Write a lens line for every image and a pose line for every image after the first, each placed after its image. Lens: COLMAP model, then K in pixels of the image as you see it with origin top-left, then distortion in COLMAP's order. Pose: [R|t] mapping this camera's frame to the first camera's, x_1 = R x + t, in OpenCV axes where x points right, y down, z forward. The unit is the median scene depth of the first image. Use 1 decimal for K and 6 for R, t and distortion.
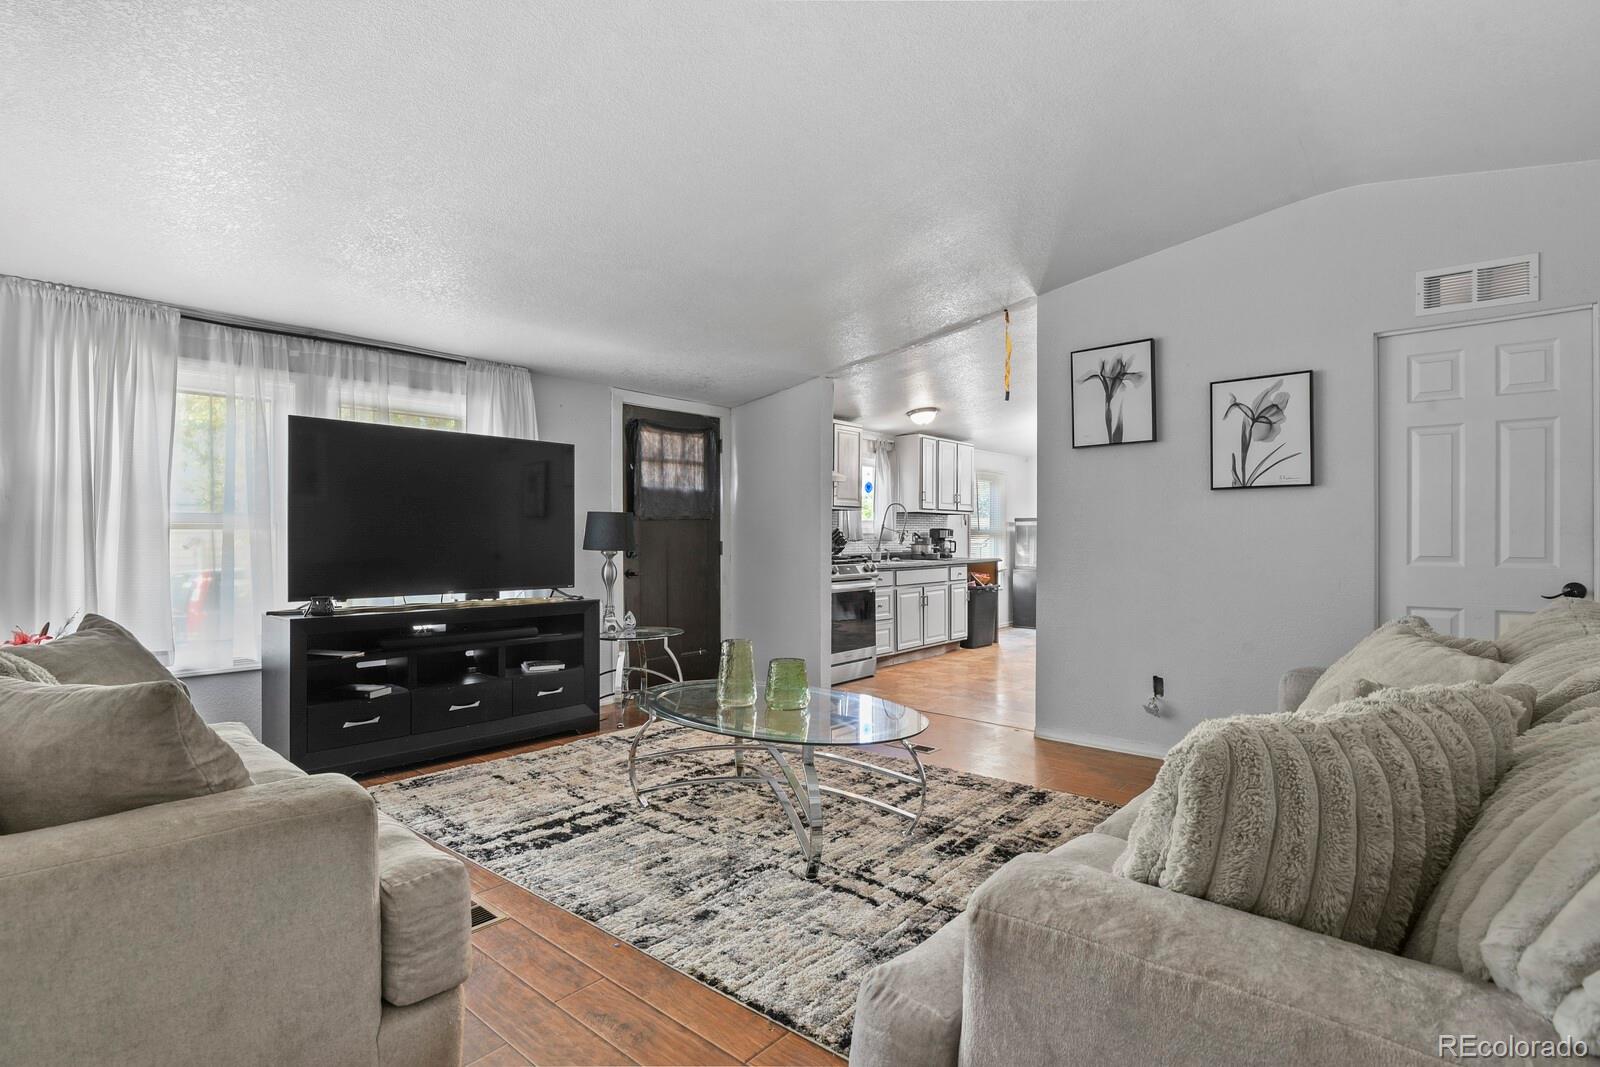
lens RADIAL K [[778.4, 0, 802.0], [0, 778.4, 540.2], [0, 0, 1]] dist [-0.017546, -0.000194]
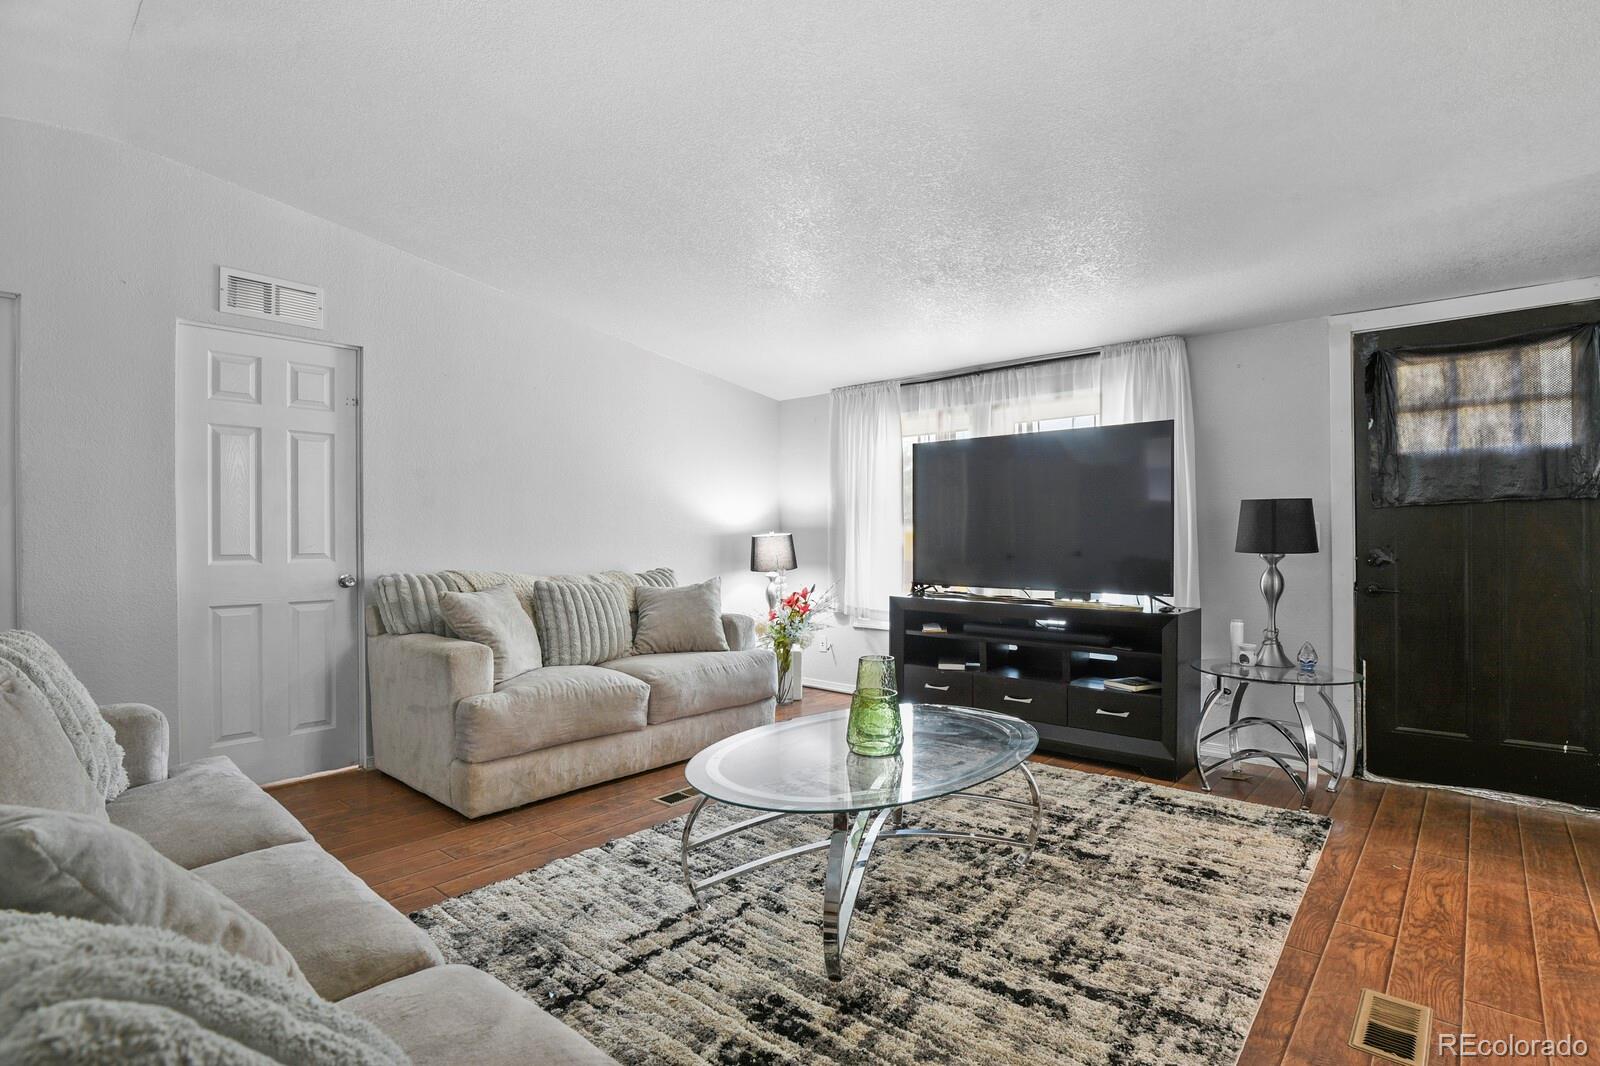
lens RADIAL K [[778.4, 0, 800.8], [0, 778.4, 529.8], [0, 0, 1]] dist [-0.017546, -0.000194]
pose [[-0.008528, -0.006837, -0.999940, 0.665161], [-0.000079, 0.999977, -0.006837, -0.003949], [0.999964, 0.000021, -0.008528, 0.803387]]
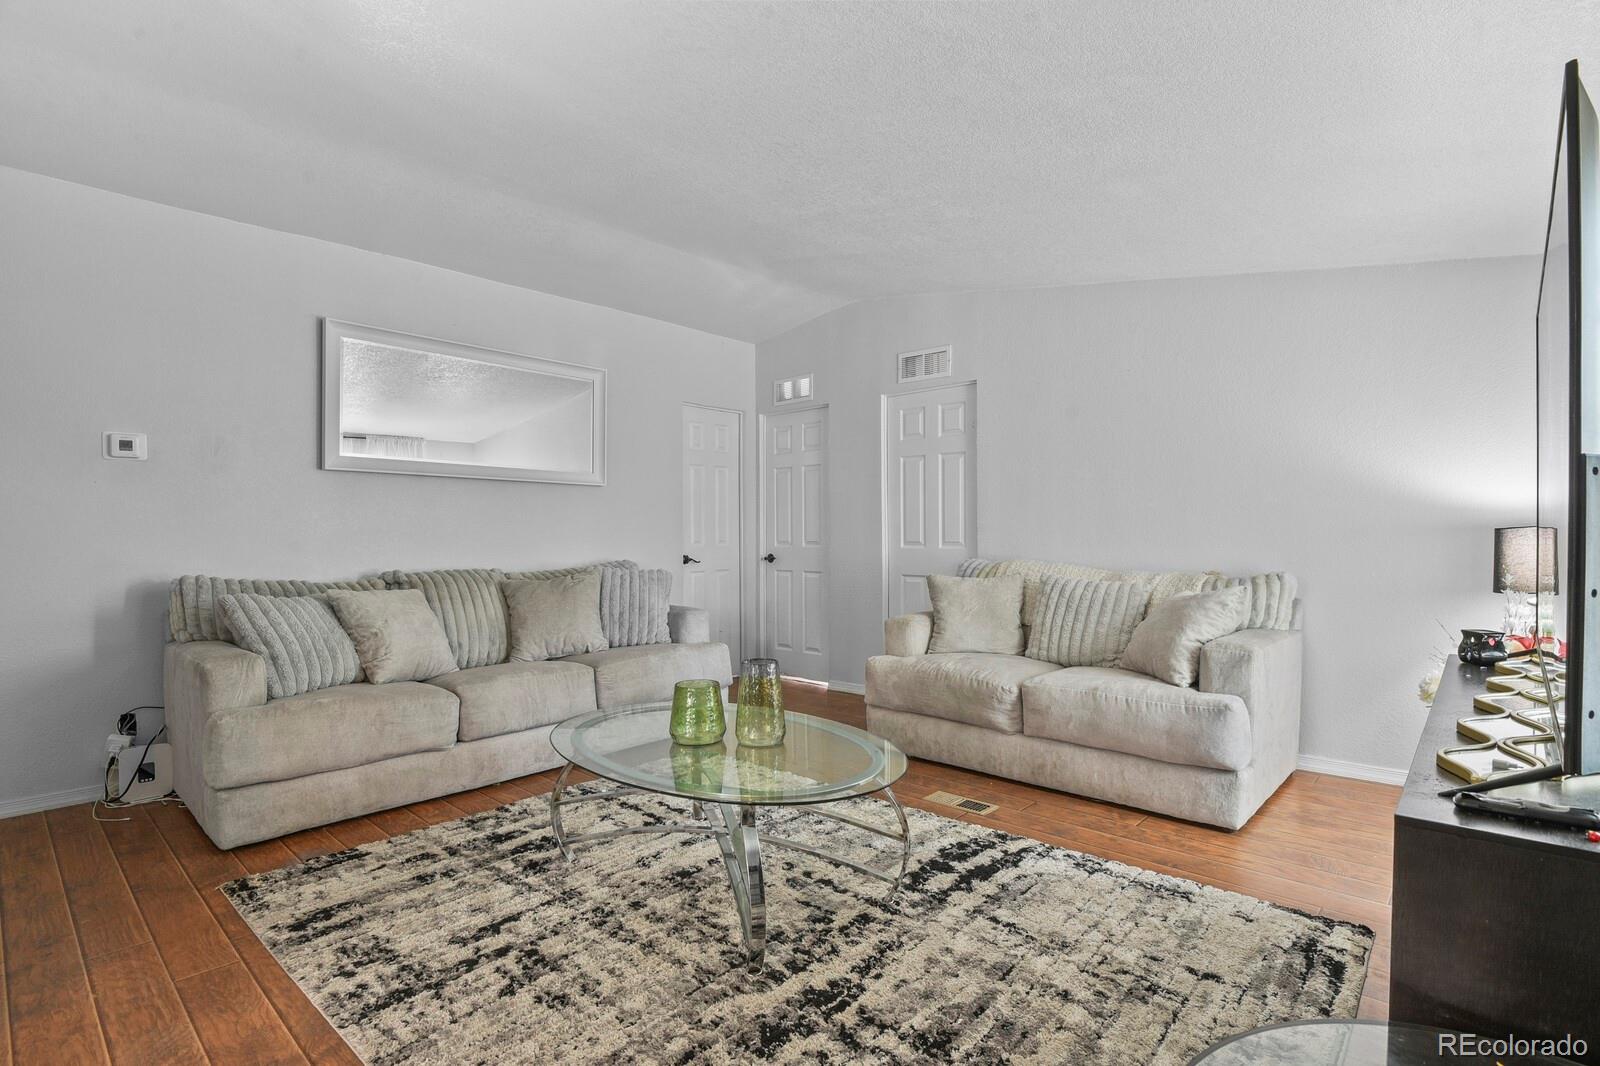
lens RADIAL K [[778.4, 0, 807.6], [0, 778.4, 528.8], [0, 0, 1]] dist [-0.017546, -0.000194]
pose [[-0.999708, 0.003289, 0.023945, -0.131211], [0.003319, 0.999994, 0.001244, -0.006014], [-0.023941, 0.001324, -0.999712, 1.557020]]
